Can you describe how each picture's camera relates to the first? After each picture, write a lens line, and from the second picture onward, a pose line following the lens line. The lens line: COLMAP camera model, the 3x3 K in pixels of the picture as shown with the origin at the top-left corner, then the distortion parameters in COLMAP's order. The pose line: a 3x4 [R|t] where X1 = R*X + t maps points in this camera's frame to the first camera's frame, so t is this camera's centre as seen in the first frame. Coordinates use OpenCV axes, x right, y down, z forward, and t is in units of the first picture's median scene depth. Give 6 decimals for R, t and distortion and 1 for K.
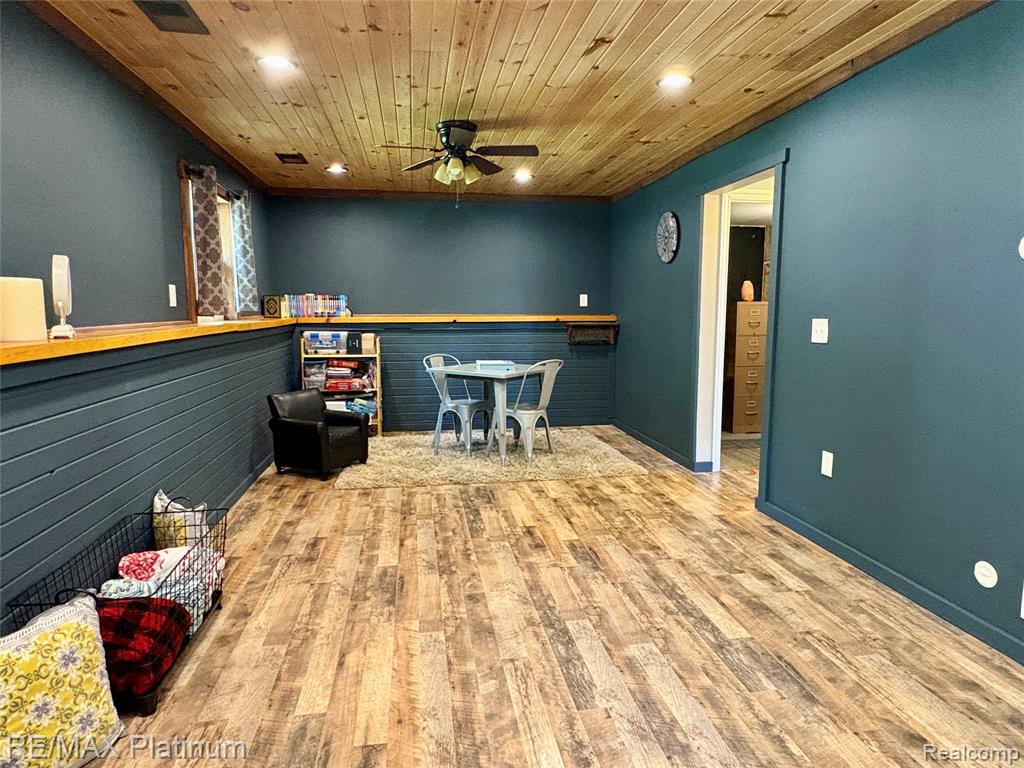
lens RADIAL K [[621.7, 0, 512.0], [0, 621.7, 384.0], [0, 0, 1]] dist [-0.001368, 0.002432]
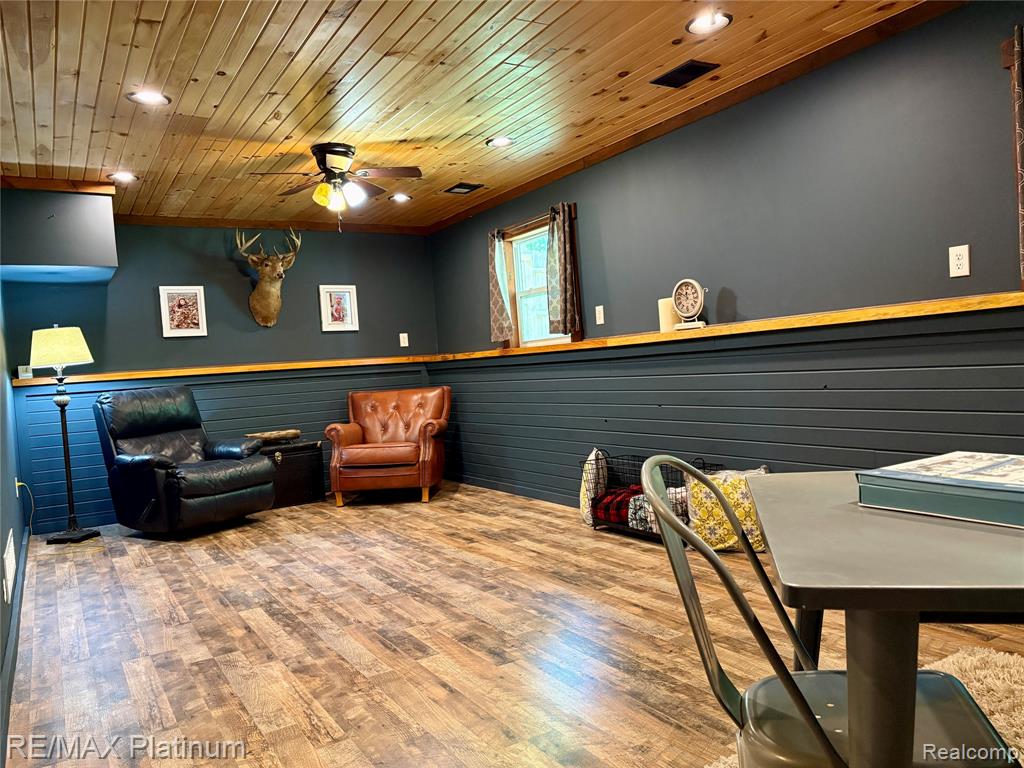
lens RADIAL K [[777.9, 0, 512.0], [0, 777.9, 384.0], [0, 0, 1]] dist [0.006922, 0.002232]
pose [[-0.926160, 0.073936, -0.369812, 0.305134], [0.022851, 0.989794, 0.140660, -0.154386], [0.376437, 0.121823, -0.918398, 1.809681]]
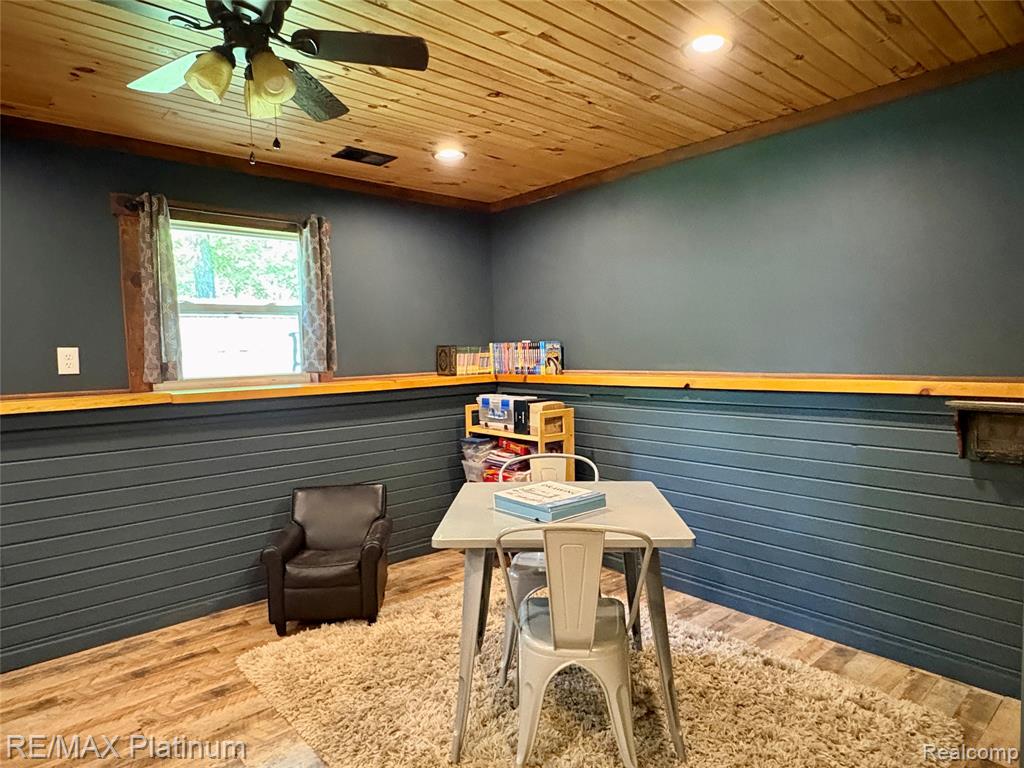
lens RADIAL K [[621.7, 0, 512.0], [0, 621.7, 384.0], [0, 0, 1]] dist [-0.001368, 0.002432]
pose [[0.536453, 0.034593, -0.843221, 0.503280], [-0.080892, 0.996667, -0.010576, -0.163486], [0.840045, 0.073884, 0.537463, 1.148822]]
